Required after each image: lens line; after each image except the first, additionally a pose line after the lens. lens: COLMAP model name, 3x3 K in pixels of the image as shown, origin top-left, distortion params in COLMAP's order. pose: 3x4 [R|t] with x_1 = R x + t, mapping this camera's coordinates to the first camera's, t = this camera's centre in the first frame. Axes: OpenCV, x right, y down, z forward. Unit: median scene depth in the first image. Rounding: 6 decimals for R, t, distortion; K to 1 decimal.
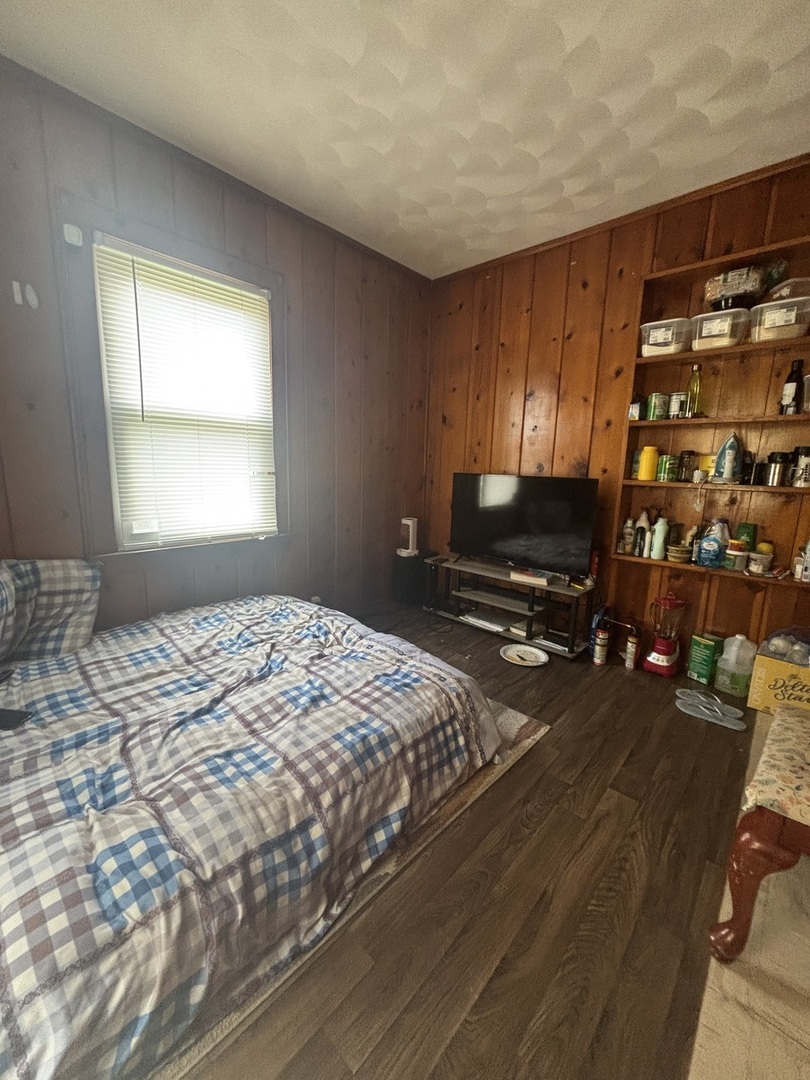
lens RADIAL K [[431.9, 0, 406.5], [0, 431.9, 540.0], [0, 0, 1]] dist [0.001146, -0.000328]
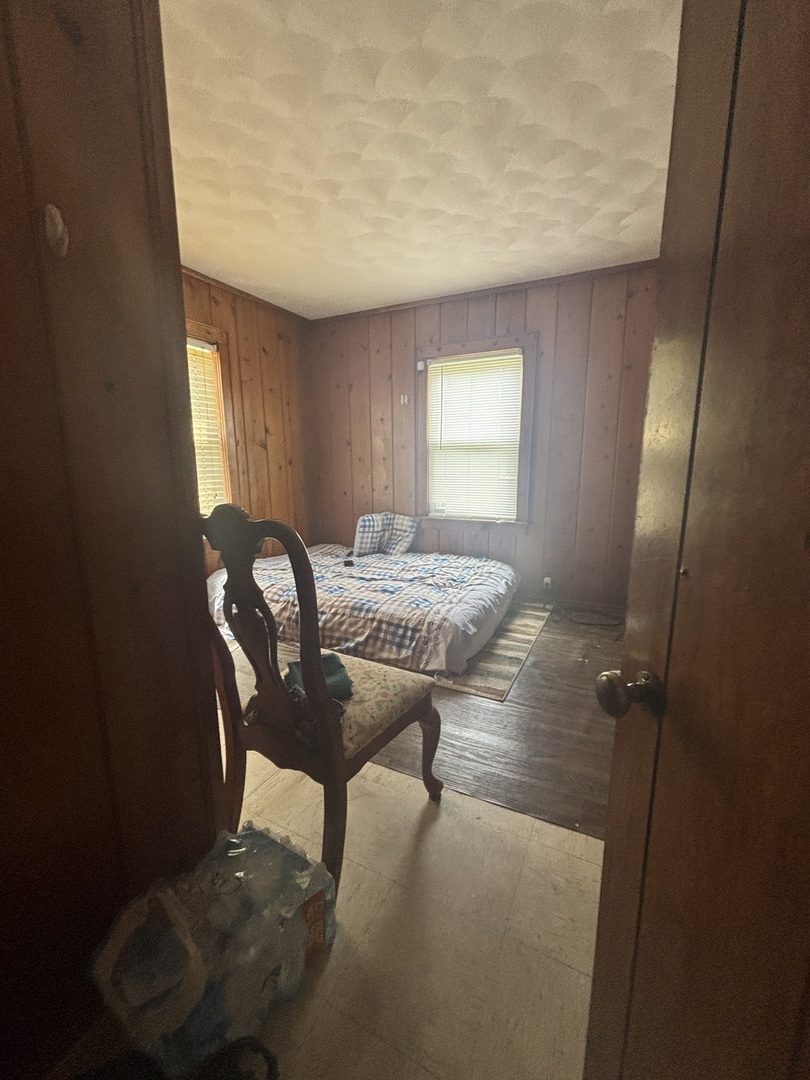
lens RADIAL K [[431.9, 0, 408.9], [0, 431.9, 540.7], [0, 0, 1]] dist [0.001146, -0.000328]
pose [[0.283947, 0.146772, -0.947540, 1.517850], [-0.161470, 0.981421, 0.103632, -0.069402], [0.945146, 0.123573, 0.302371, 0.438682]]
